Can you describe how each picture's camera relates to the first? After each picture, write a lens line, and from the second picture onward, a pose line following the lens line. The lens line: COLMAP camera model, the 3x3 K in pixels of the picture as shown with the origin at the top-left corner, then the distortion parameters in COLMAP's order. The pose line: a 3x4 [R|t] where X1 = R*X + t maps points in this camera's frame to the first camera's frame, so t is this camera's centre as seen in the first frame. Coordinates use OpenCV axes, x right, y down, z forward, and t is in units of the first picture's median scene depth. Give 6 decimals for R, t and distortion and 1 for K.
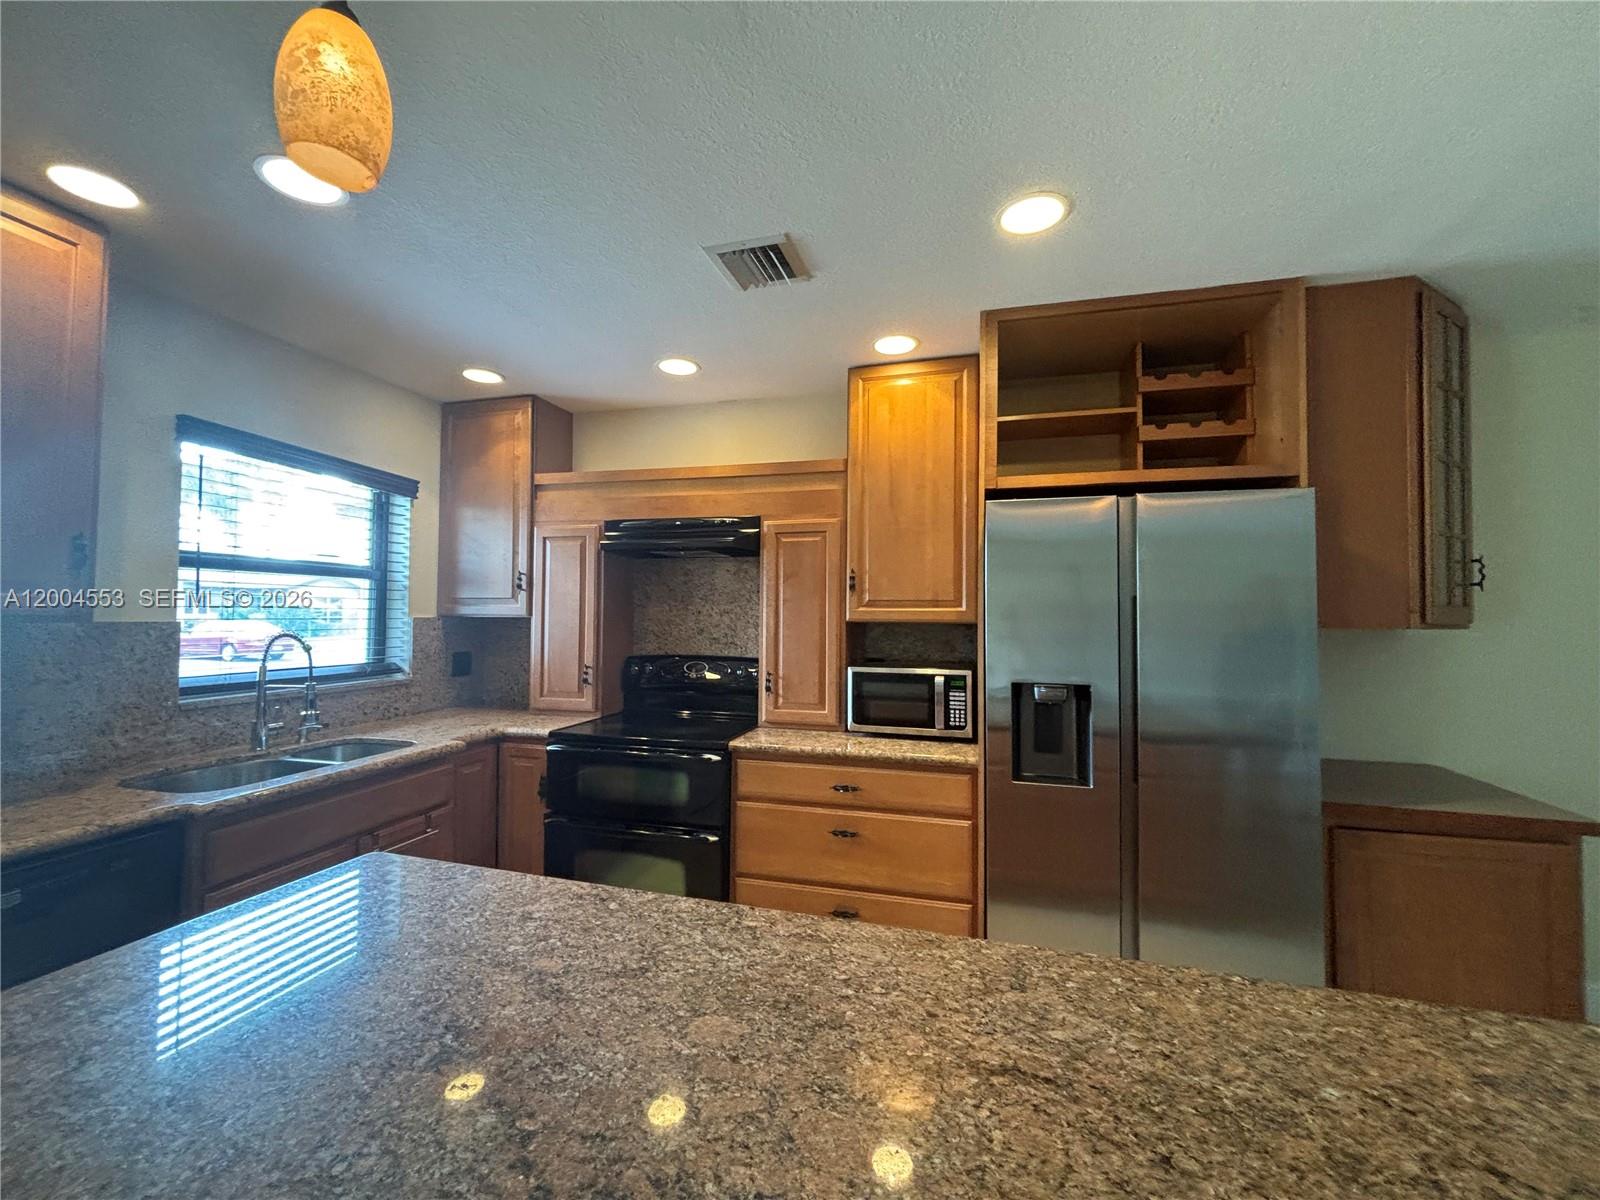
lens RADIAL K [[649.0, 0, 804.4], [0, 649.0, 595.3], [0, 0, 1]] dist [0.009649, 0.001068]
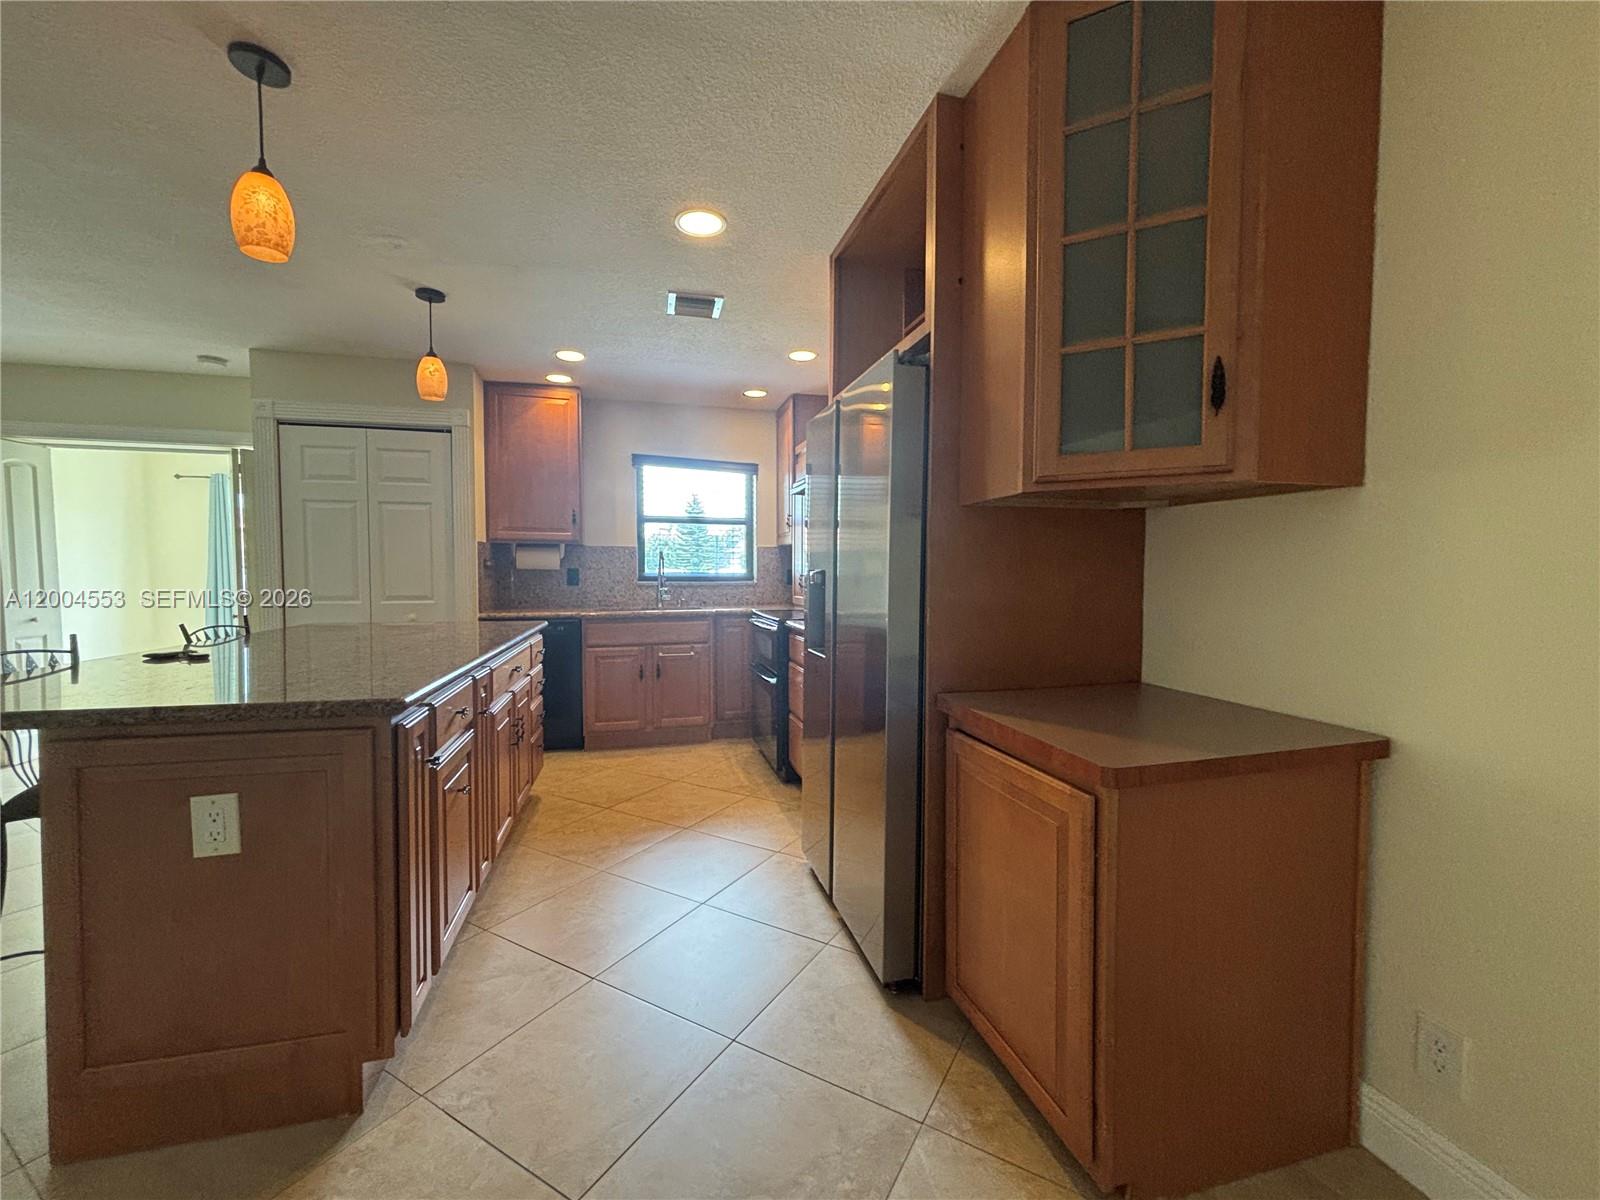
lens RADIAL K [[666.0, 0, 801.8], [0, 666.0, 598.5], [0, 0, 1]] dist [-0.006249, -0.000808]
pose [[0.498445, 0.033714, -0.866265, 1.129656], [0.023368, 0.998358, 0.052300, 0.096852], [0.866606, -0.046311, 0.496839, 0.290505]]
